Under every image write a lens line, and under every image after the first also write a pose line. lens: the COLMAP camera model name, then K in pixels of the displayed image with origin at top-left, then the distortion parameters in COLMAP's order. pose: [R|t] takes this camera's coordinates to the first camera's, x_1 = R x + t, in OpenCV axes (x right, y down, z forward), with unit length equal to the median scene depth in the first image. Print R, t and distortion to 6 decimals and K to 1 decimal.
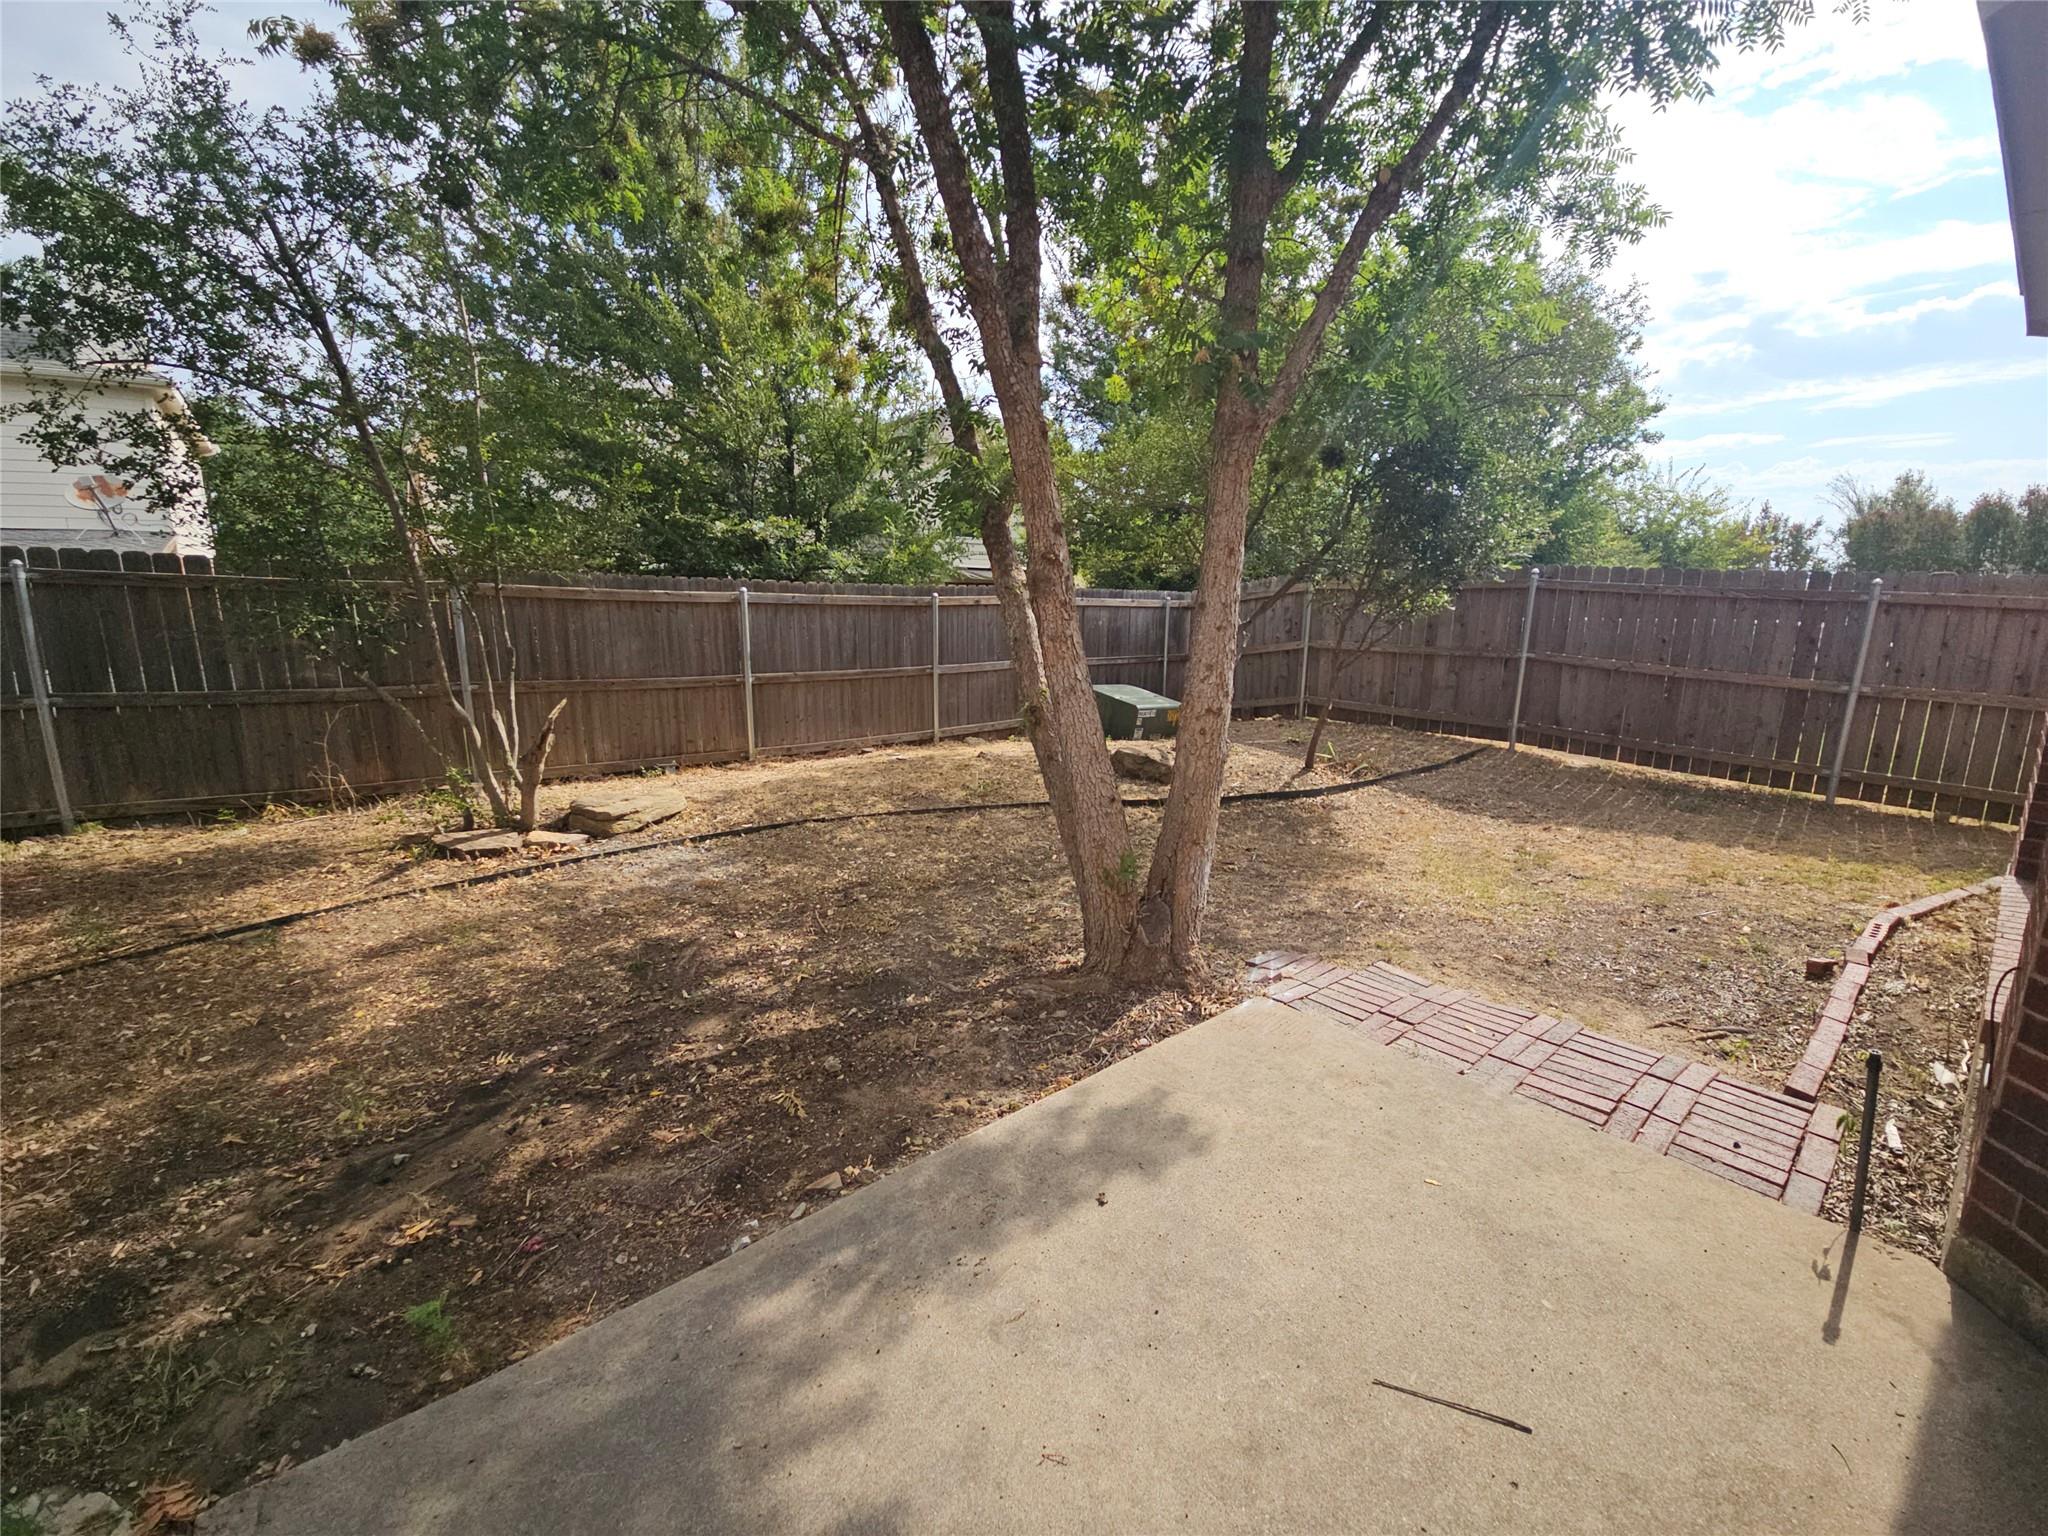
lens RADIAL K [[841.4, 0, 1003.8], [0, 841.4, 766.5], [0, 0, 1]] dist [0.018641, -0.015171]
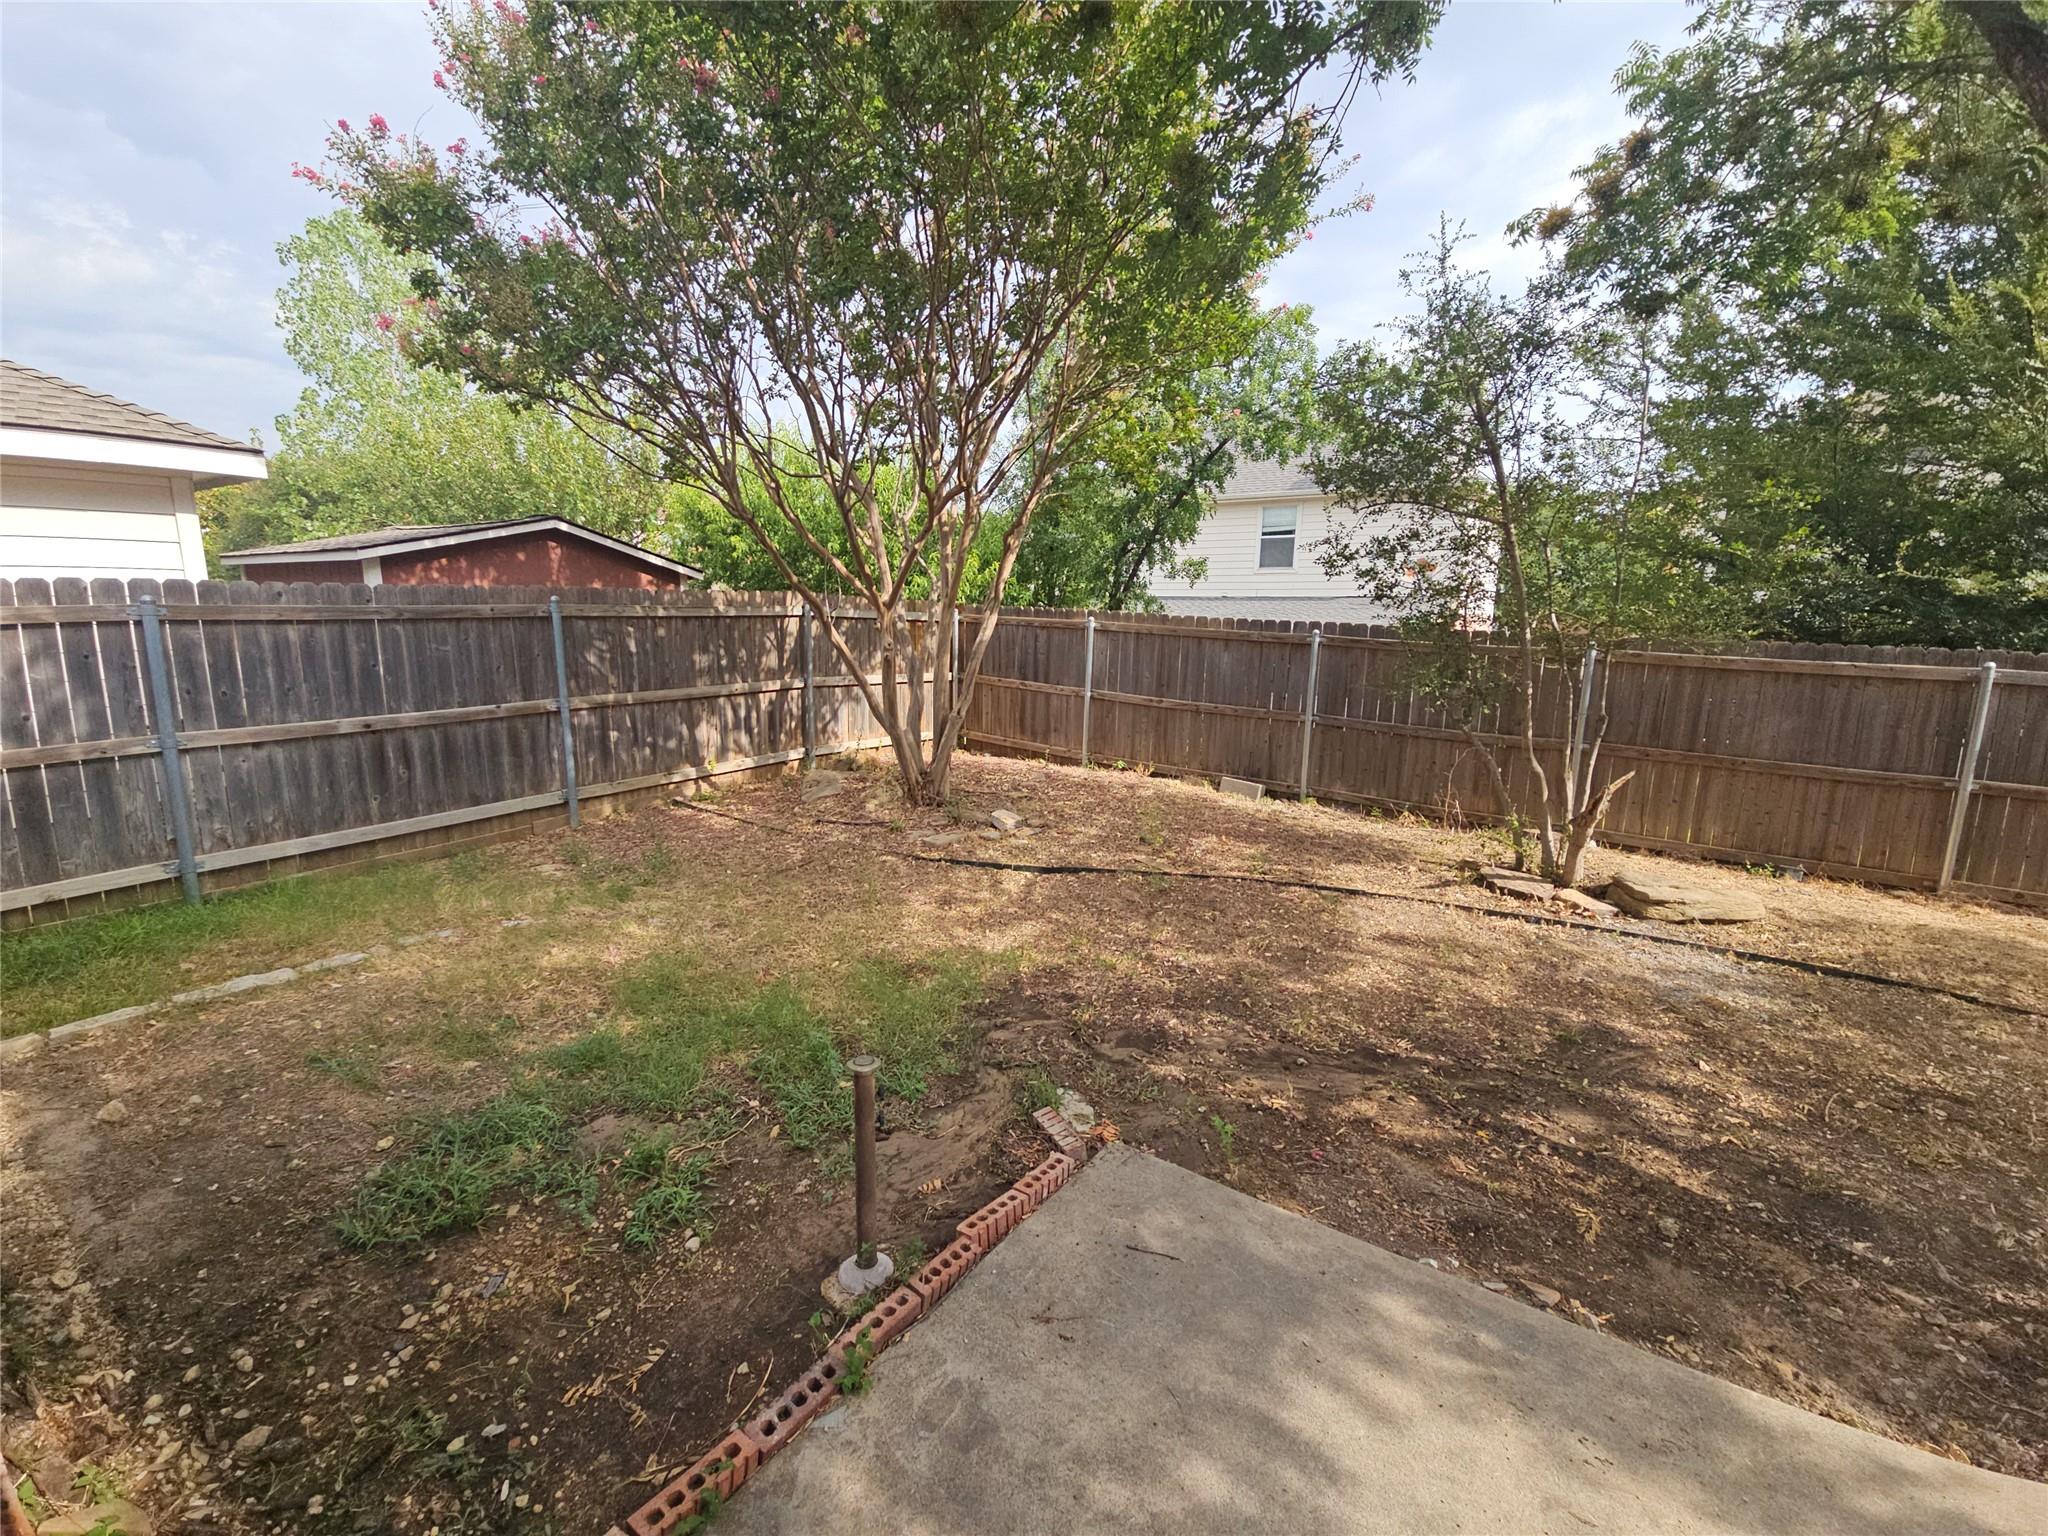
lens RADIAL K [[841.4, 0, 1003.8], [0, 841.4, 766.5], [0, 0, 1]] dist [0.018641, -0.015171]
pose [[0.263367, 0.163409, -0.950755, 0.264761], [-0.199194, 0.973522, 0.112143, -0.055962], [0.943906, 0.159850, 0.288944, 0.003357]]
